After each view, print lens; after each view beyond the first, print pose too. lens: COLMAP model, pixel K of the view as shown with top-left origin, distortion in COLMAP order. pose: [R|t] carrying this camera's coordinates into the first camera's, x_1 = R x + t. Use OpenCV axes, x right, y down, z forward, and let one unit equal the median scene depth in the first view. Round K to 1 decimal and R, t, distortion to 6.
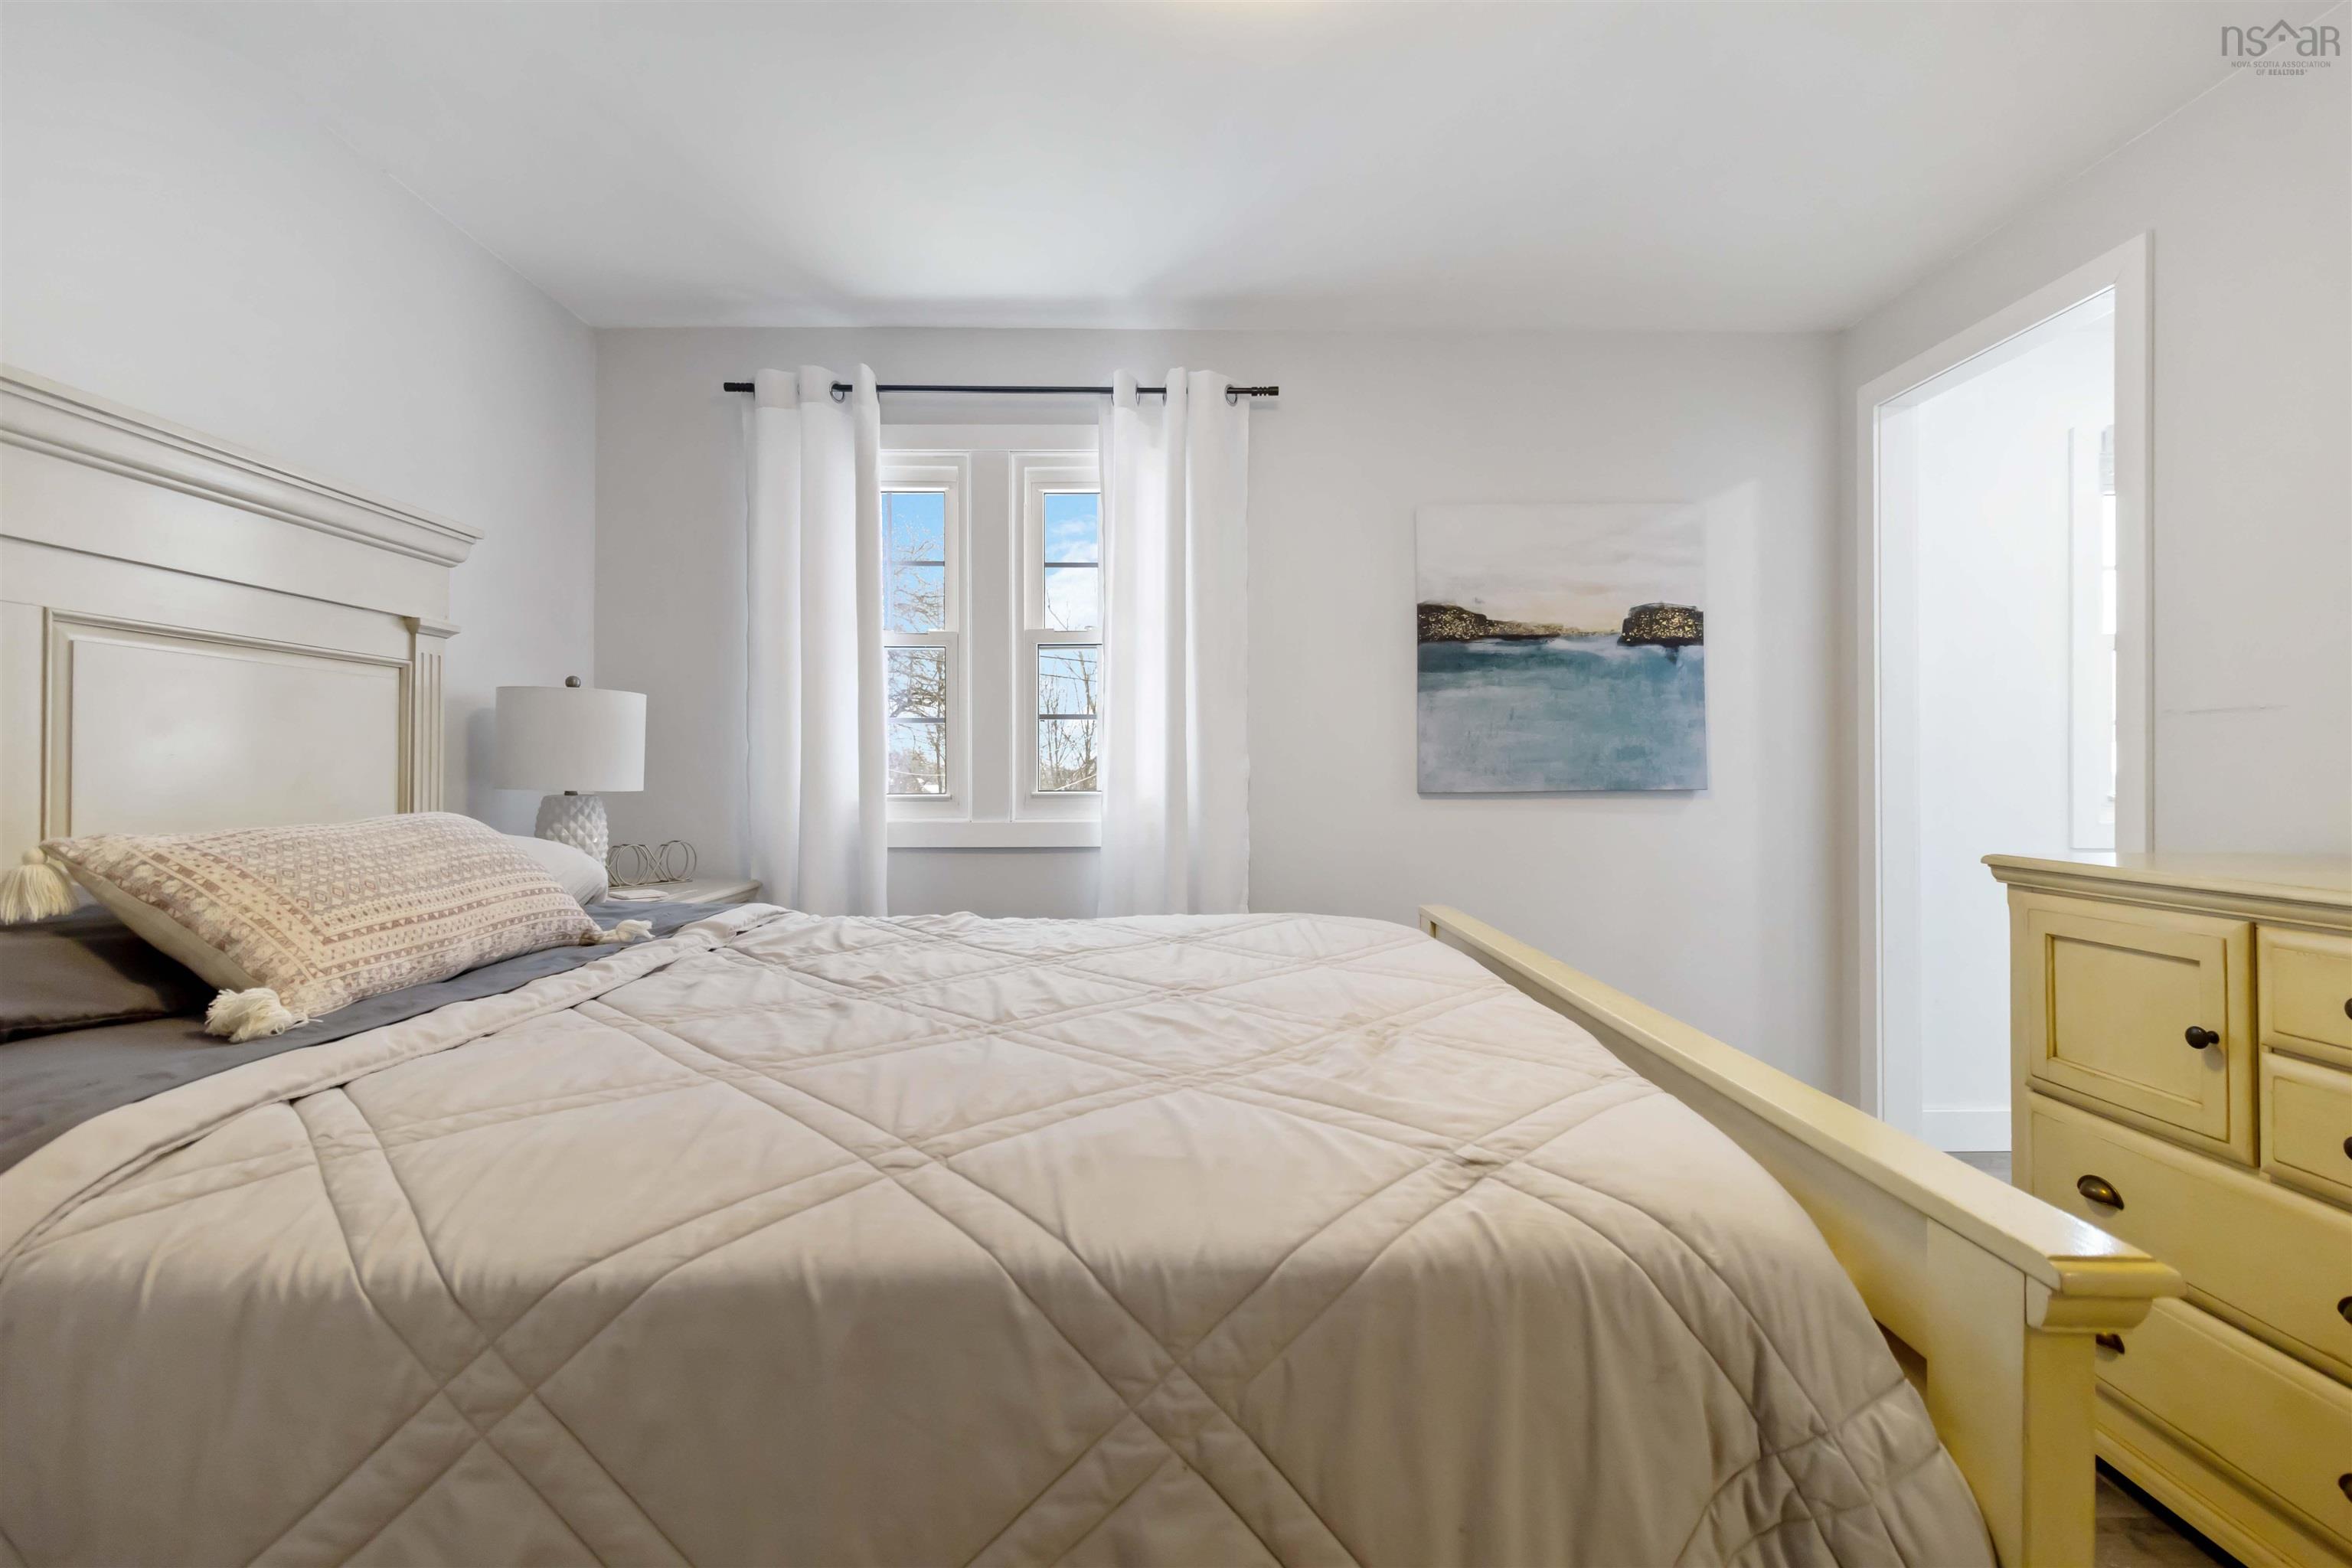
lens RADIAL K [[1081.8, 0, 1180.7], [0, 1081.8, 777.0], [0, 0, 1]] dist [-0.000385, 0.000520]
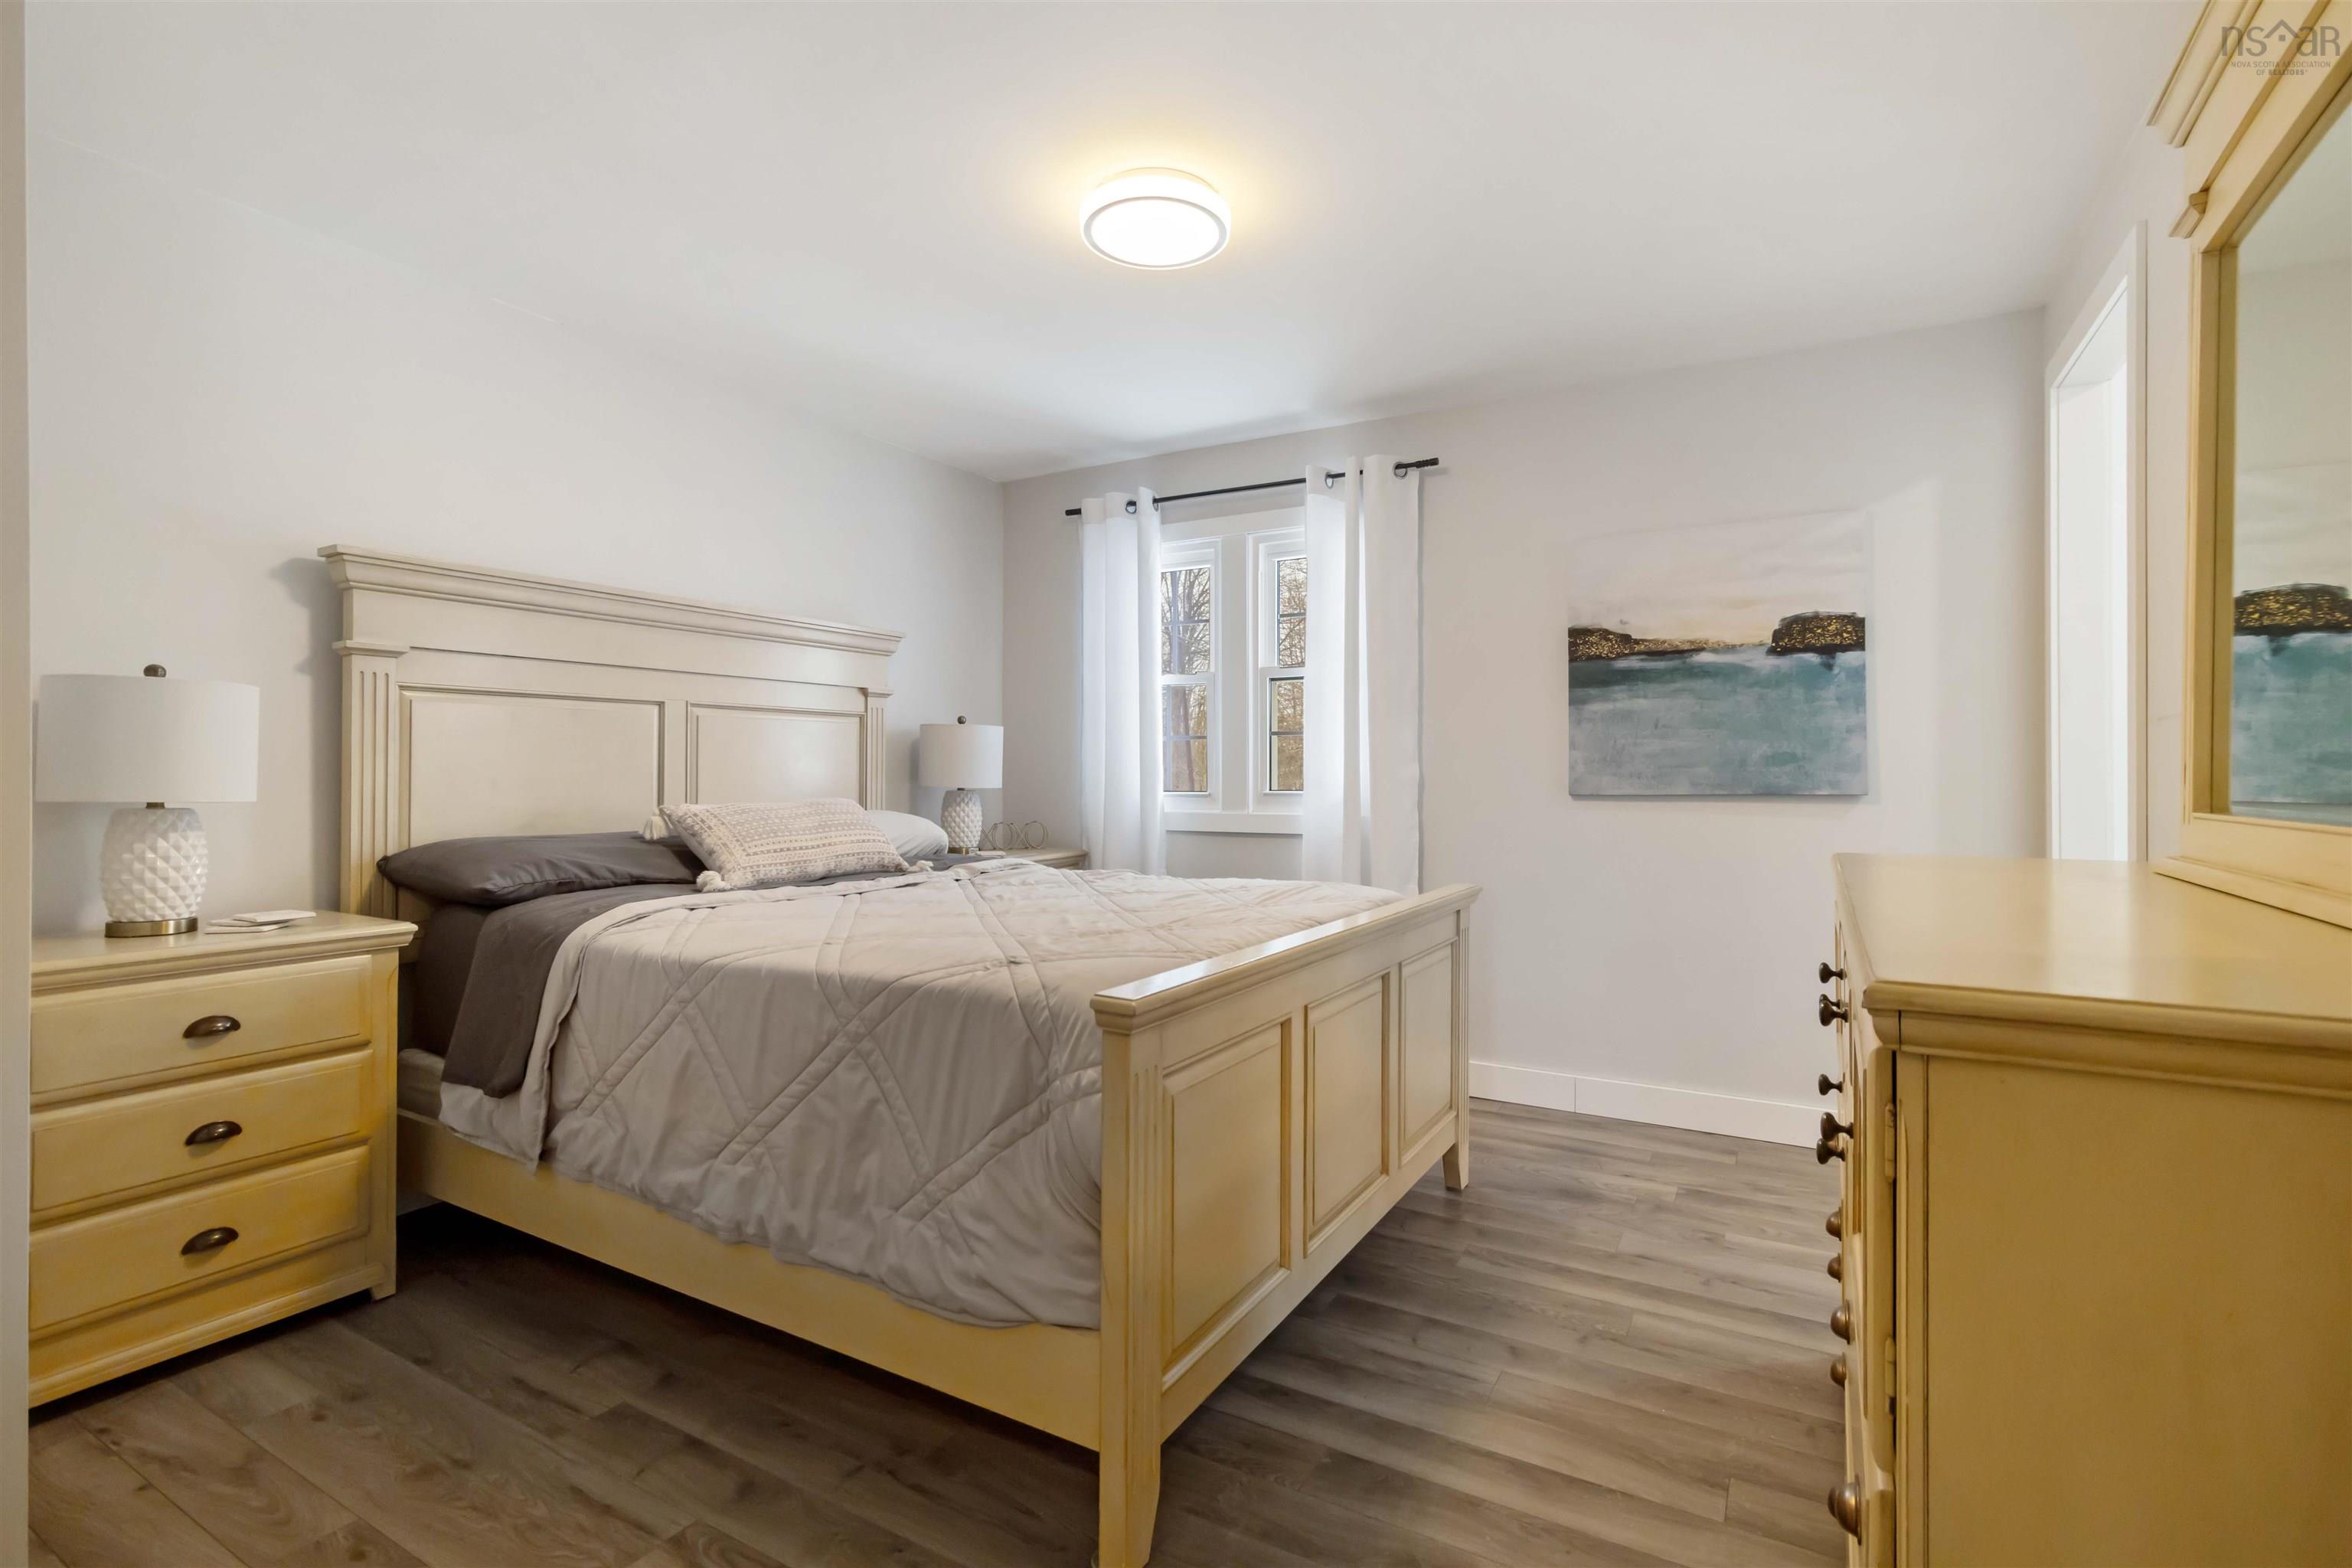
lens RADIAL K [[1081.8, 0, 1180.7], [0, 1081.8, 777.0], [0, 0, 1]] dist [-0.000385, 0.000520]
pose [[0.863710, 0.002817, -0.503982, 0.441808], [-0.002788, 0.999996, 0.000810, -0.003932], [0.503982, 0.000705, 0.863714, -0.184648]]
